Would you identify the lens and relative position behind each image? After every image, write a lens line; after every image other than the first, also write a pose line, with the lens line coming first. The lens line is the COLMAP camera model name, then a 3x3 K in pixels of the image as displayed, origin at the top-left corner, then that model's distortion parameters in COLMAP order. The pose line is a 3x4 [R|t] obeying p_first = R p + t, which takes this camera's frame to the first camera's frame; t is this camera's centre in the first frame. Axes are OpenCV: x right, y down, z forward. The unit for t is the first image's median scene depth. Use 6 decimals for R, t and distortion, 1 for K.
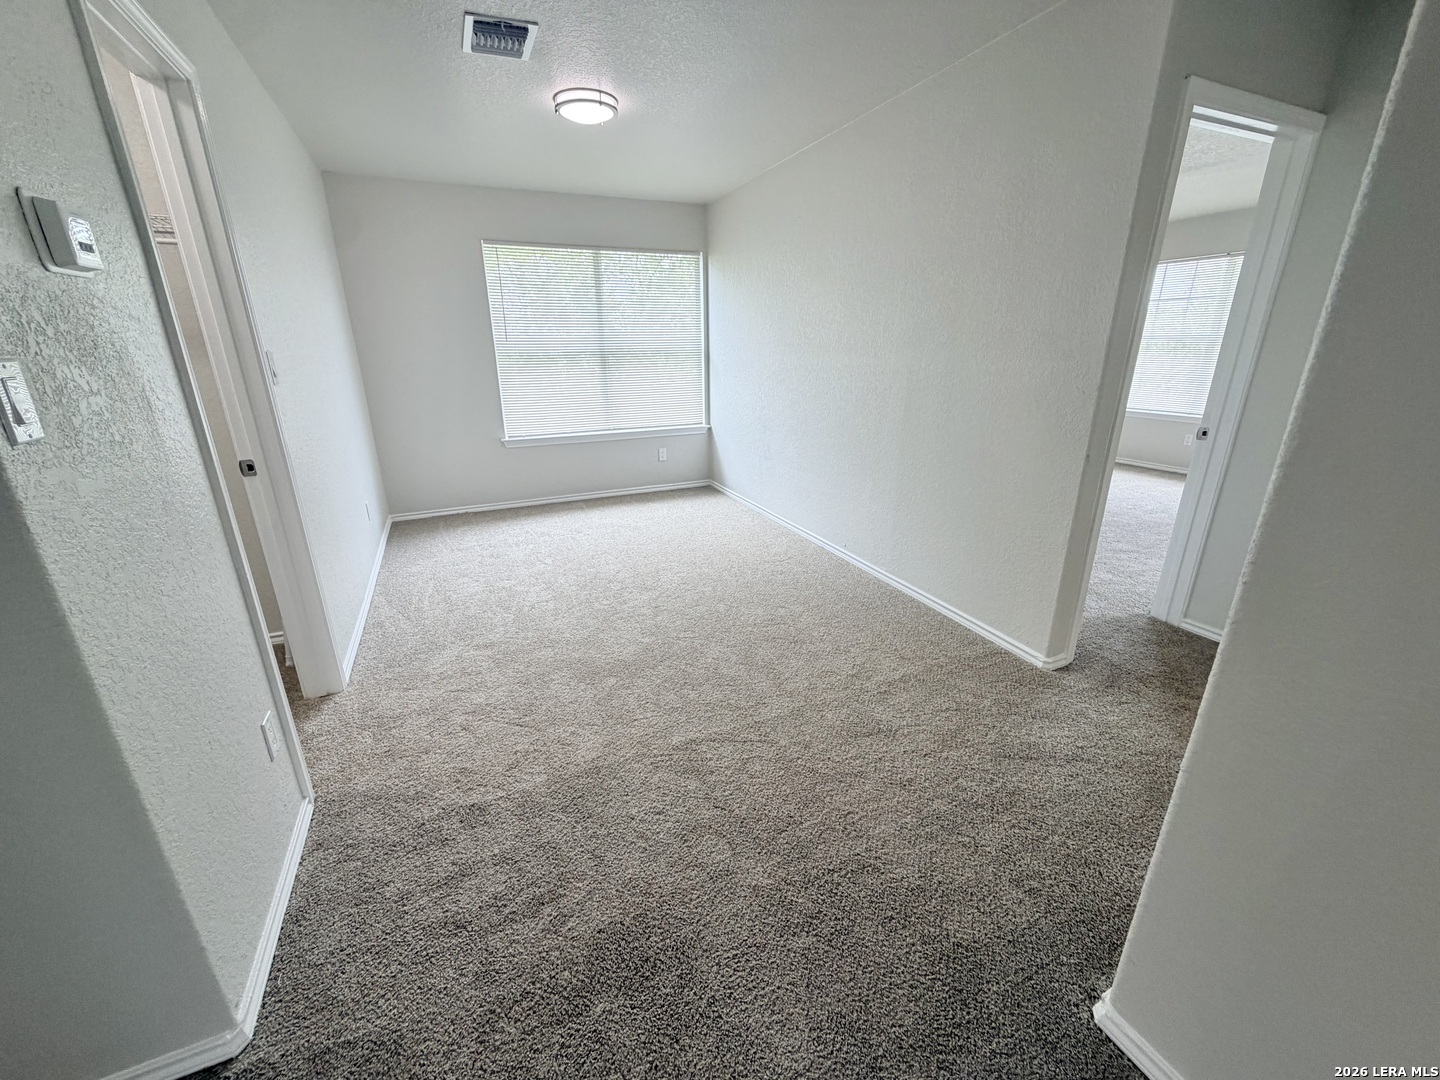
lens RADIAL K [[575.4, 0, 717.7], [0, 575.4, 542.4], [0, 0, 1]] dist [0.001256, -0.000394]
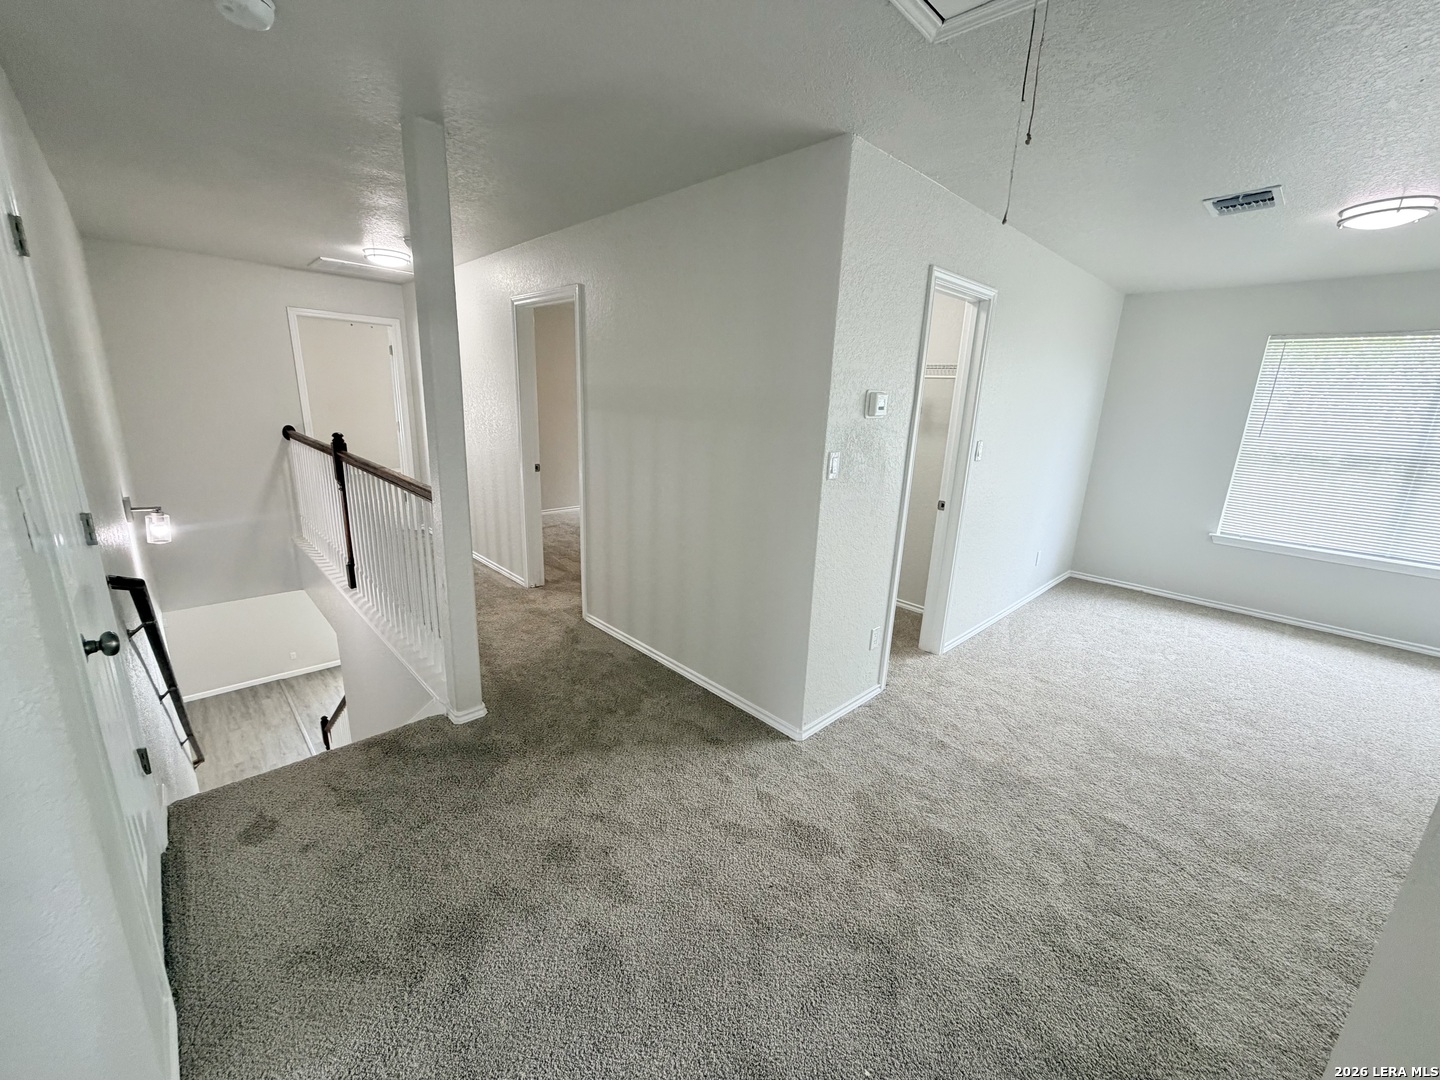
lens RADIAL K [[575.4, 0, 717.7], [0, 575.4, 542.4], [0, 0, 1]] dist [0.001256, -0.000394]
pose [[0.330166, 0.256487, -0.908408, 0.458369], [-0.344291, 0.928798, 0.137110, -0.027269], [0.878894, 0.267487, 0.394964, -0.193315]]
